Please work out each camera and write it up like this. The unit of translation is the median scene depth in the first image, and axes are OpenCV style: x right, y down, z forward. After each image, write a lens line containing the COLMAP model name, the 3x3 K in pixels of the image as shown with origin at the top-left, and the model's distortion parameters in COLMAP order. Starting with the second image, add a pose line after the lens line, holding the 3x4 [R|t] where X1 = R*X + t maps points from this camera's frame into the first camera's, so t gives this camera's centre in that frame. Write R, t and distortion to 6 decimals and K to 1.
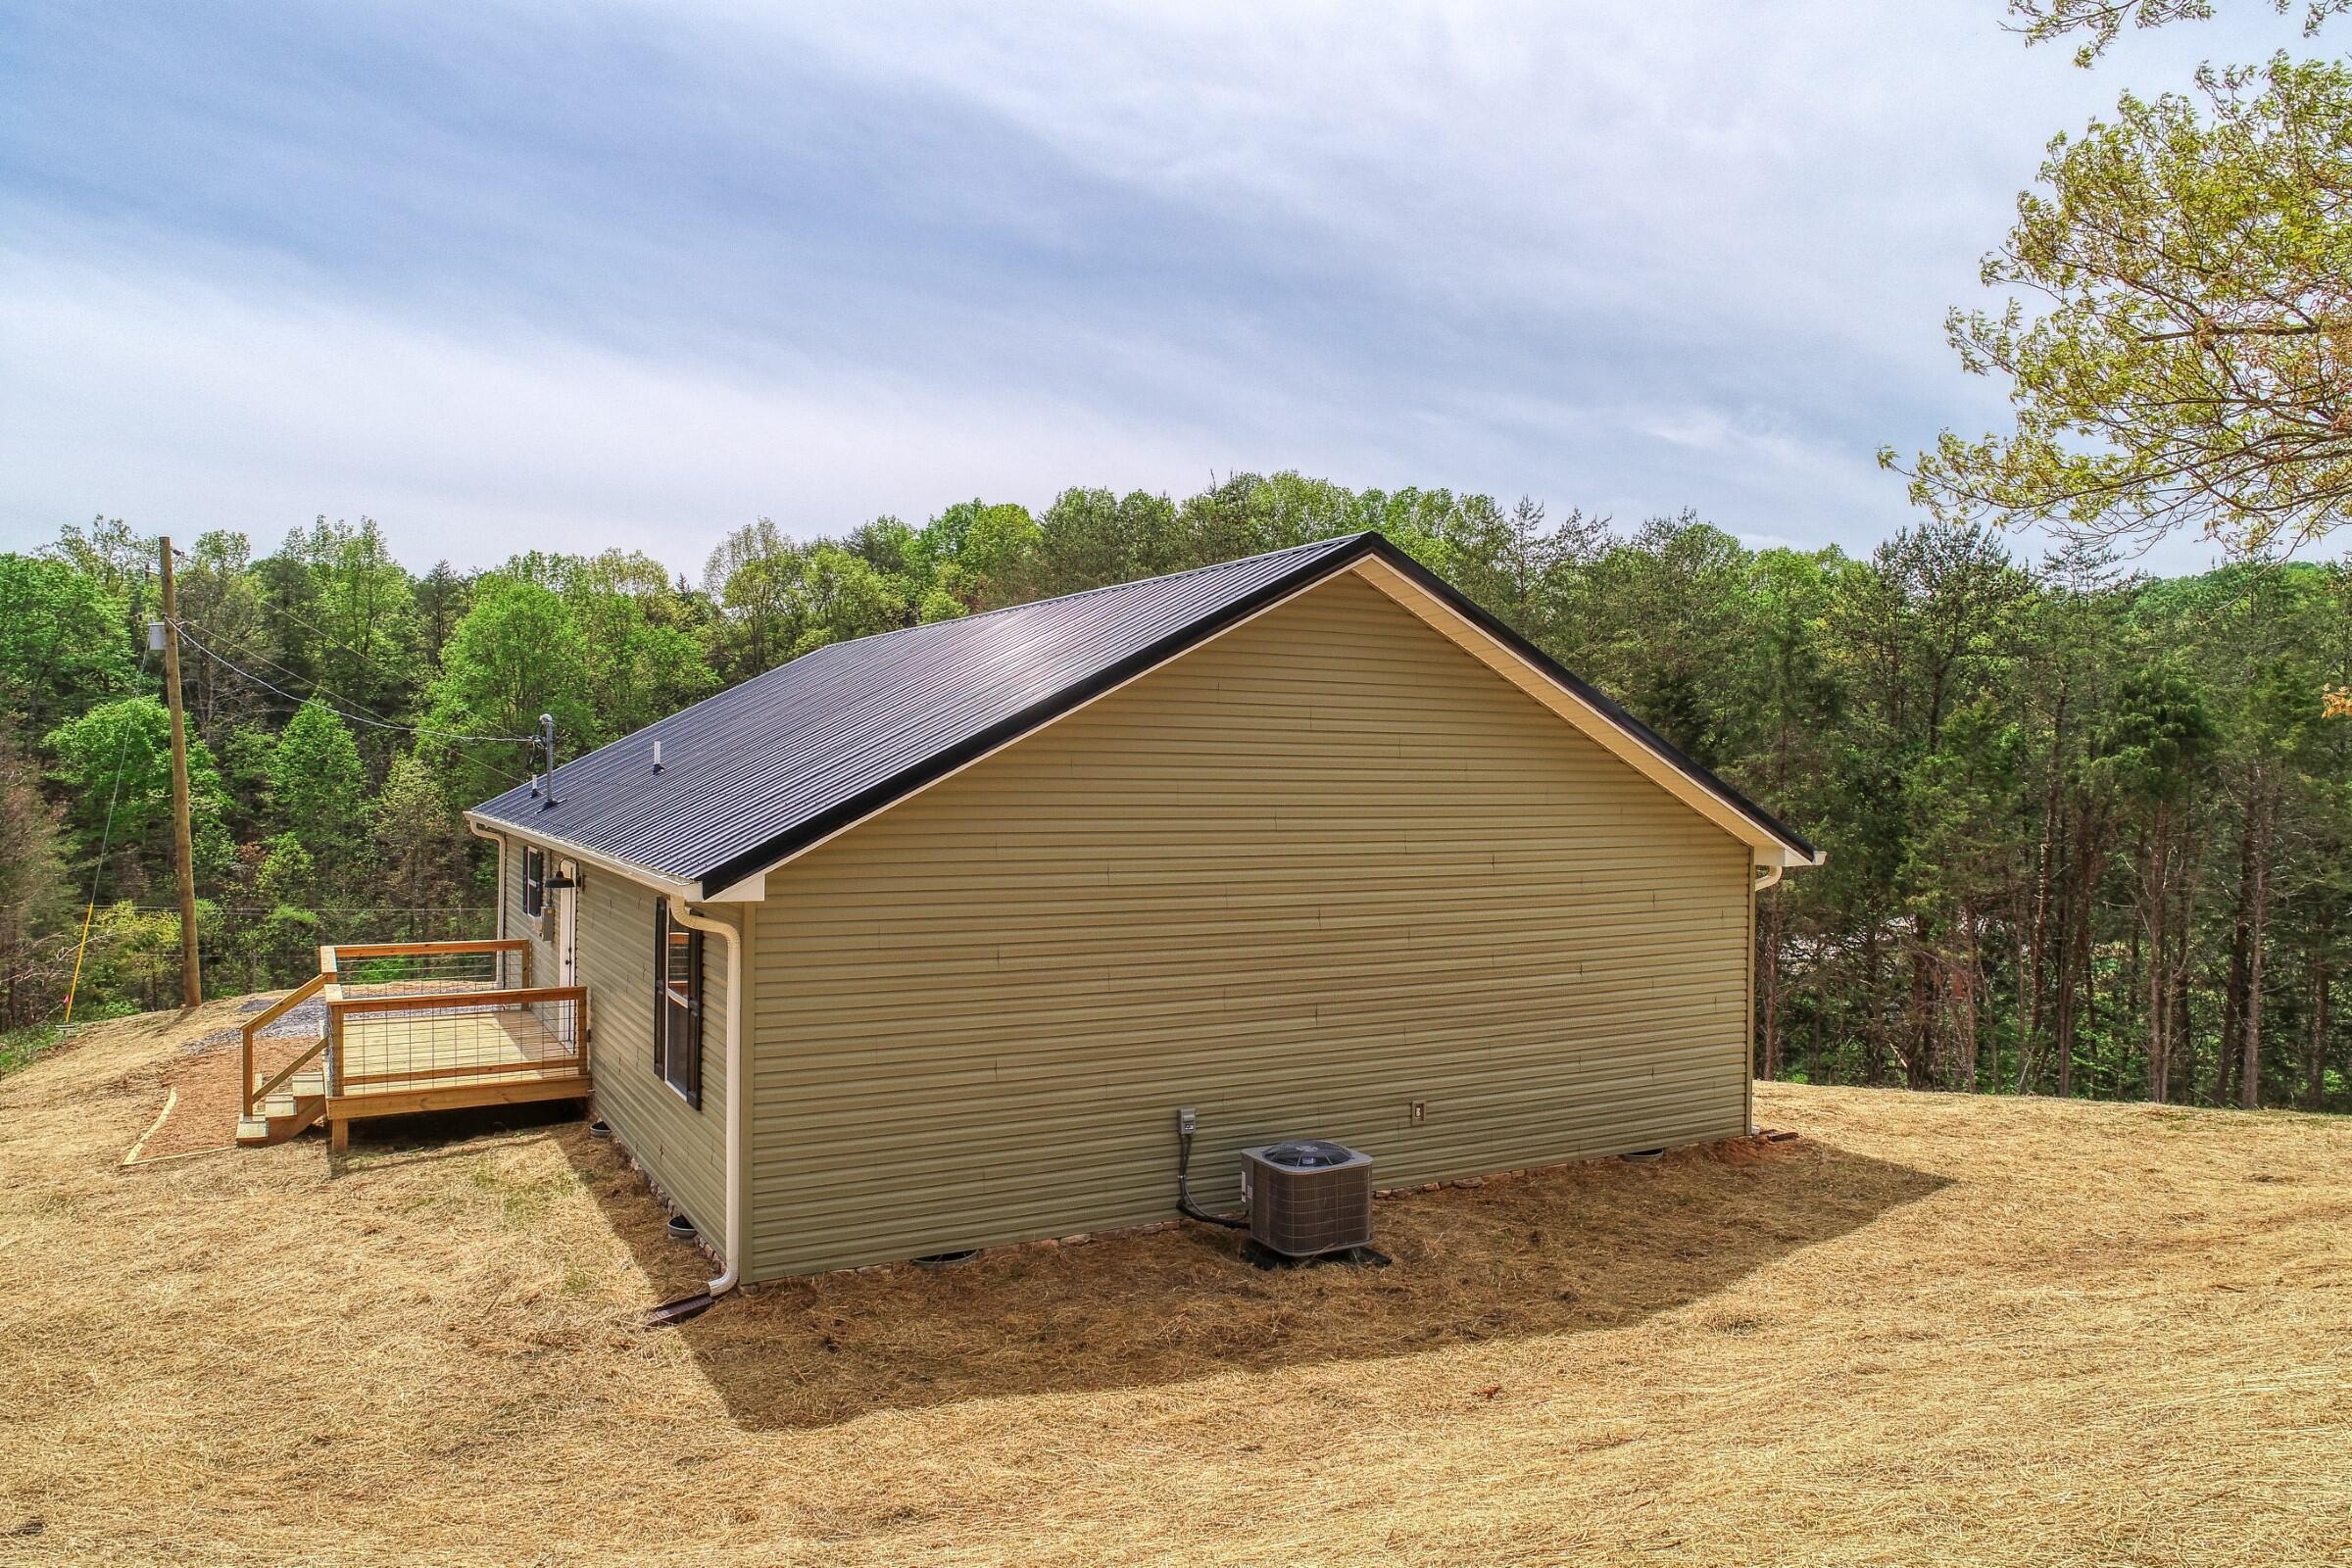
lens RADIAL K [[1593.6, 0, 1176.0], [0, 1593.6, 784.0], [0, 0, 1]] dist [0.002039, 0.007003]
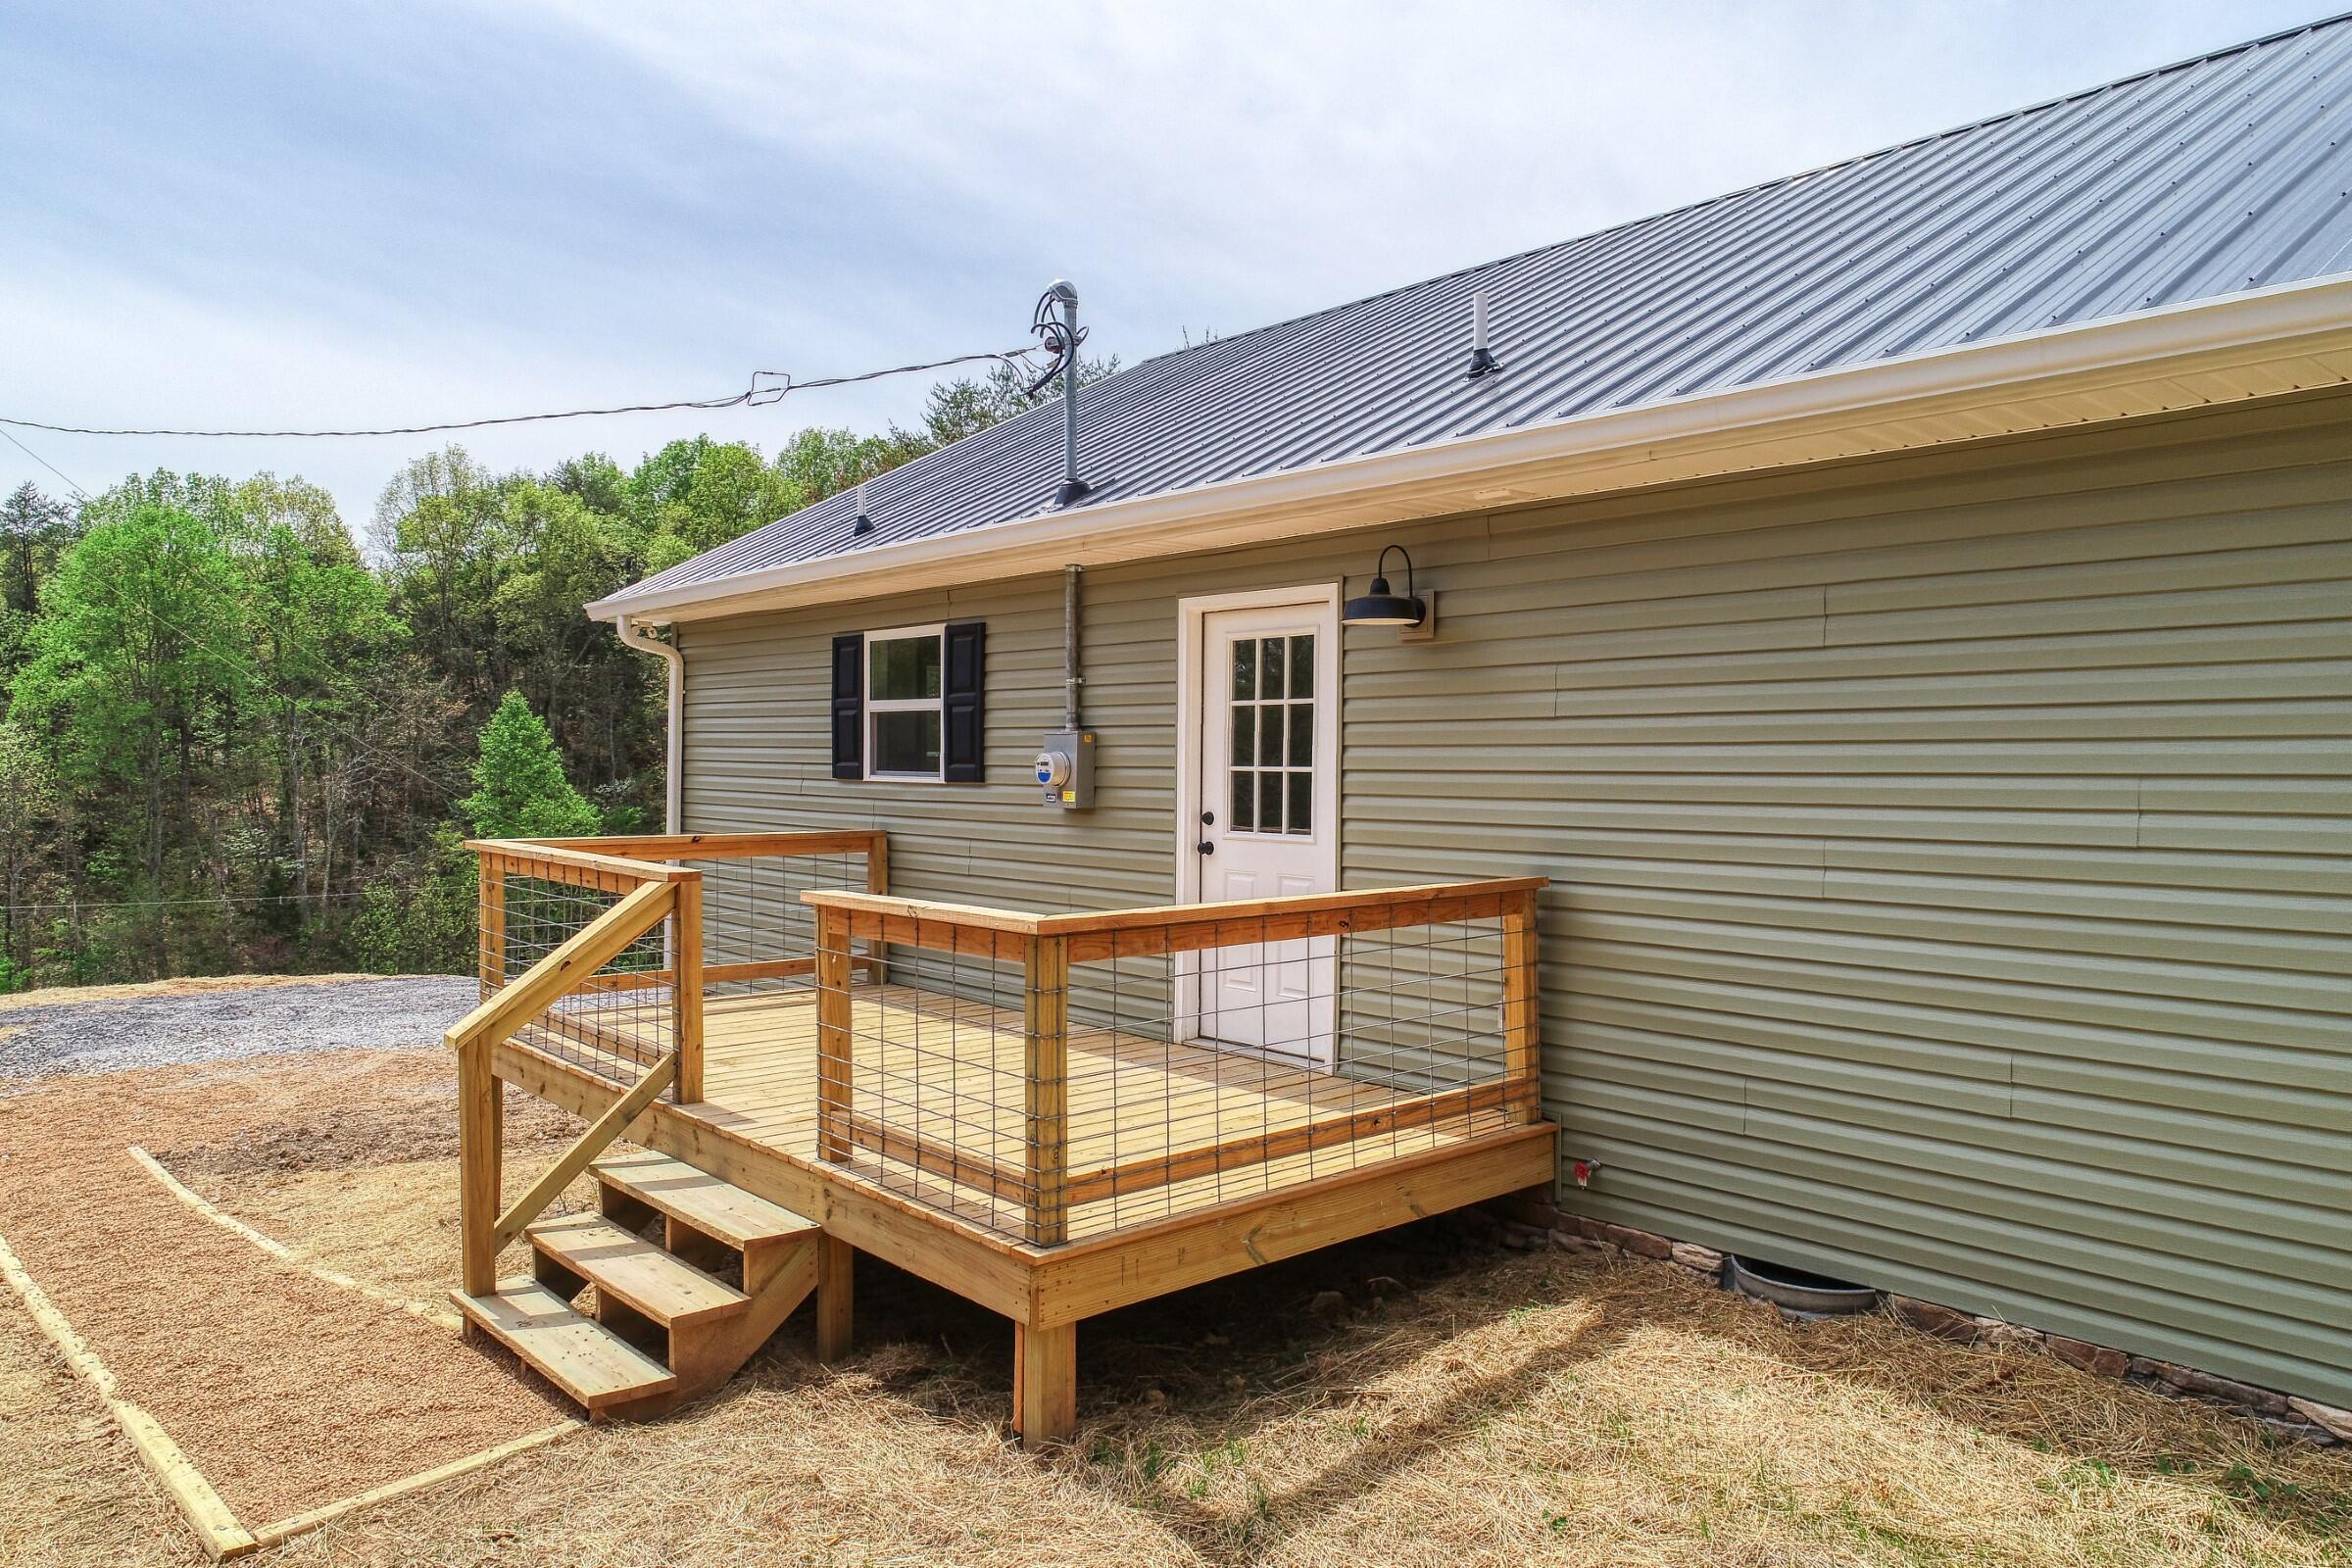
lens RADIAL K [[1593.6, 0, 1176.0], [0, 1593.6, 784.0], [0, 0, 1]] dist [0.002039, 0.007003]
pose [[0.976199, -0.011067, 0.216593, -0.066475], [0.009149, 0.999910, 0.009857, 0.010912], [-0.216683, -0.007640, 0.976212, 0.076163]]
